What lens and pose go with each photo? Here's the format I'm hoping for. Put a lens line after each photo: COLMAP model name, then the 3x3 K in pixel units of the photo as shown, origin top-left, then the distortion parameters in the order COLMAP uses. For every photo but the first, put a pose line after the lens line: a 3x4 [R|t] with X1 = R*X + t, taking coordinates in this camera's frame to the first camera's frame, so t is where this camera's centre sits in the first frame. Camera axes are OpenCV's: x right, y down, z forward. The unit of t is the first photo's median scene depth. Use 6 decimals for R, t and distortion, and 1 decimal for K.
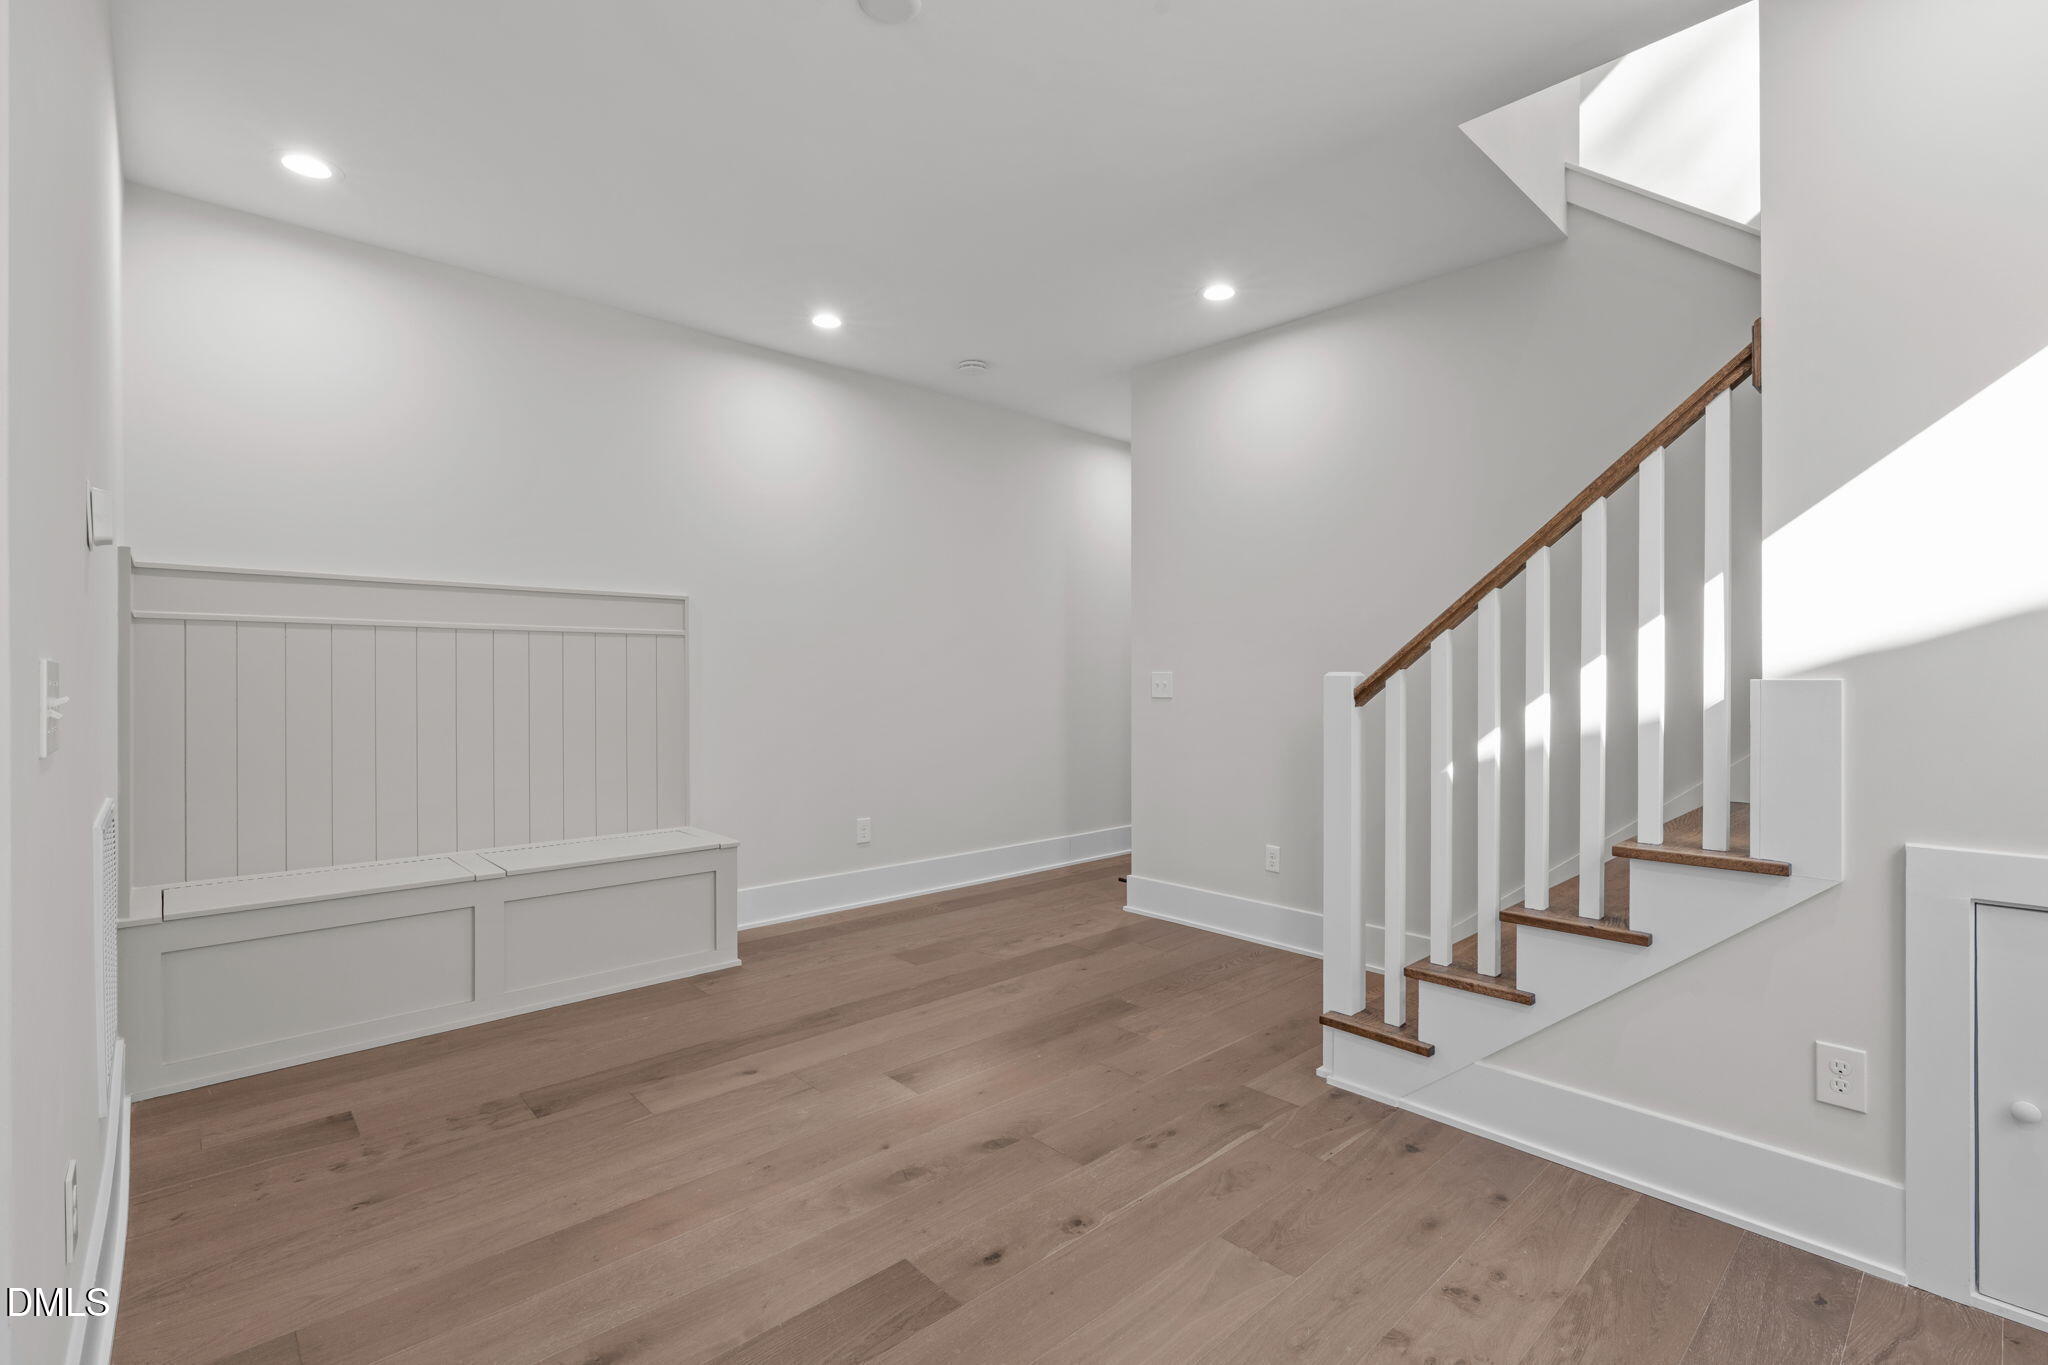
lens RADIAL K [[923.5, 0, 1034.5], [0, 923.5, 675.6], [0, 0, 1]] dist [-0.006929, 0.000306]
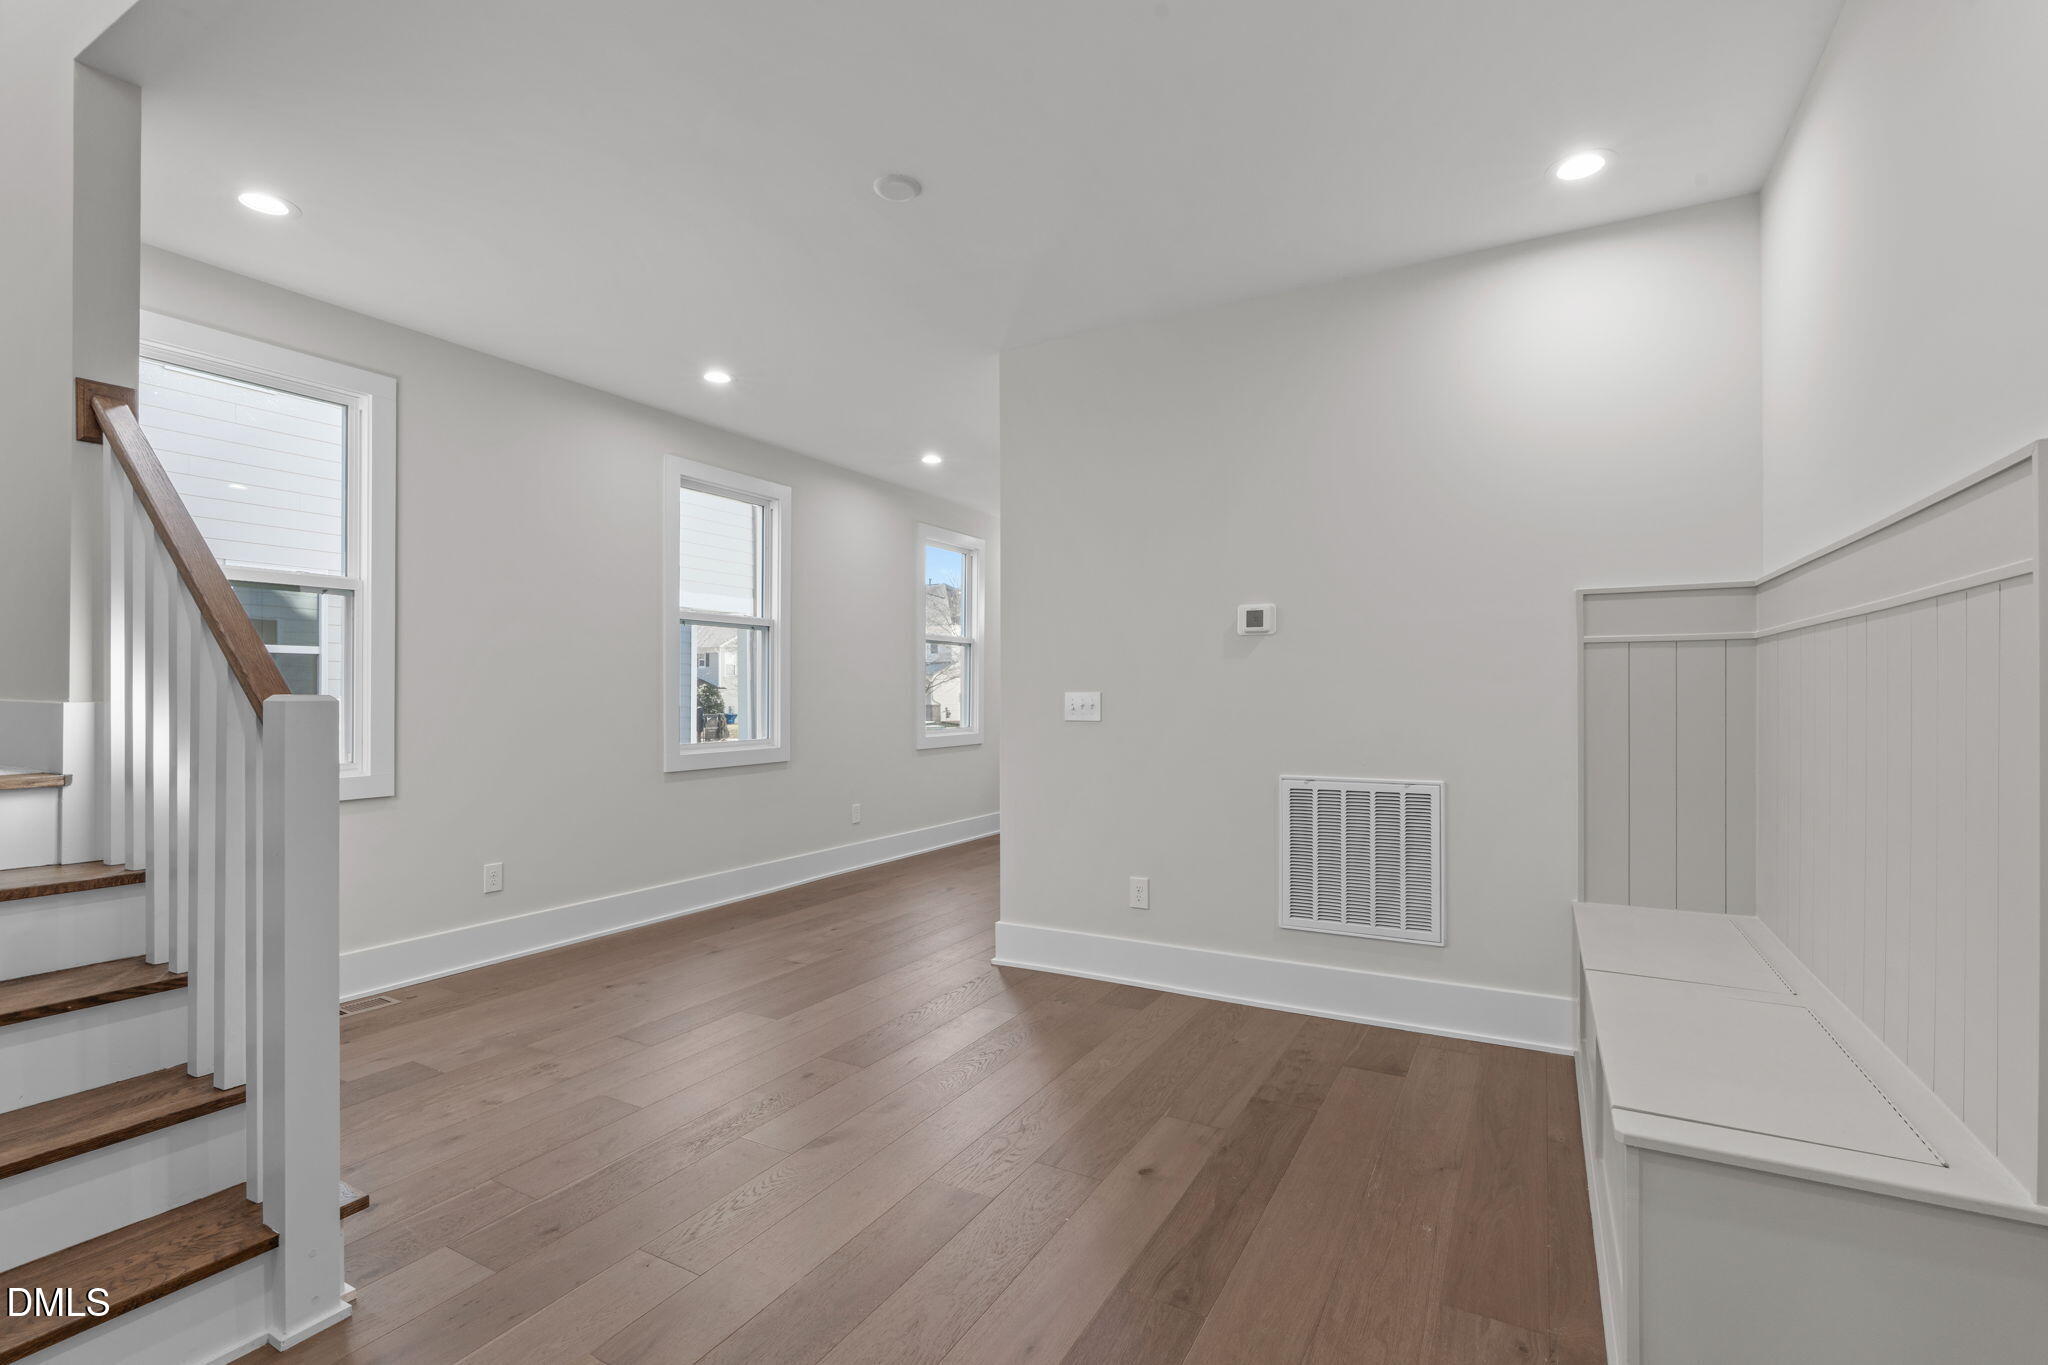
lens RADIAL K [[923.5, 0, 1034.1], [0, 923.5, 691.6], [0, 0, 1]] dist [-0.006929, 0.000306]
pose [[-0.953161, -0.001058, -0.302462, 0.044070], [0.000288, 0.999990, -0.004407, -0.002618], [0.302464, -0.004288, -0.953151, 1.844208]]
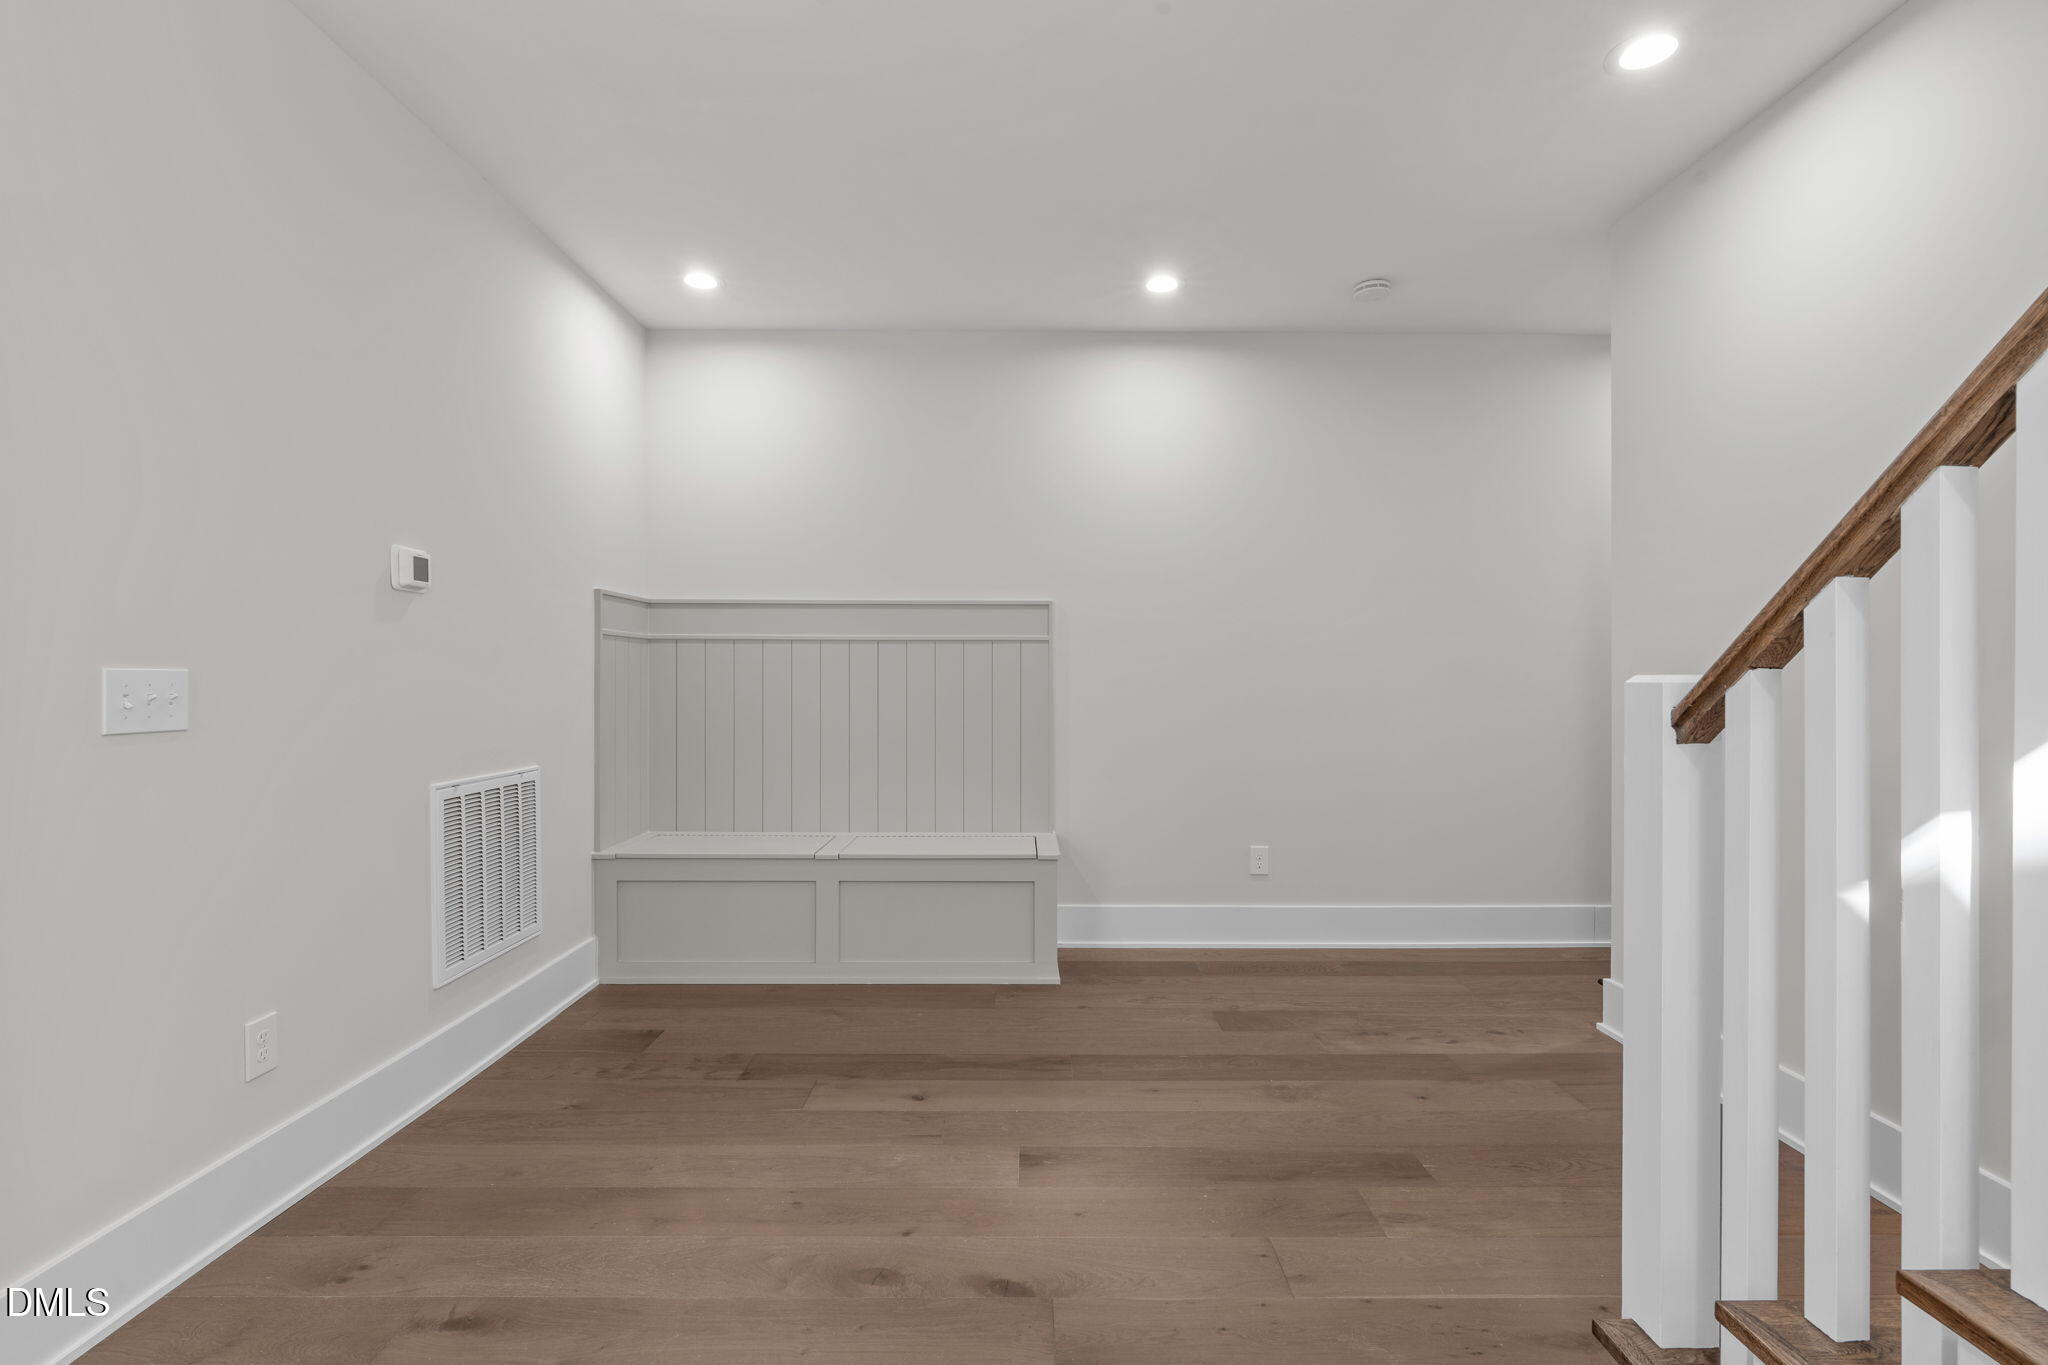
lens RADIAL K [[923.5, 0, 1029.4], [0, 923.5, 678.3], [0, 0, 1]] dist [-0.006929, 0.000306]
pose [[0.734772, -0.000847, -0.678314, 0.438084], [-0.001467, 0.999995, -0.002837, 0.000500], [0.678313, 0.003079, 0.734767, 0.393722]]
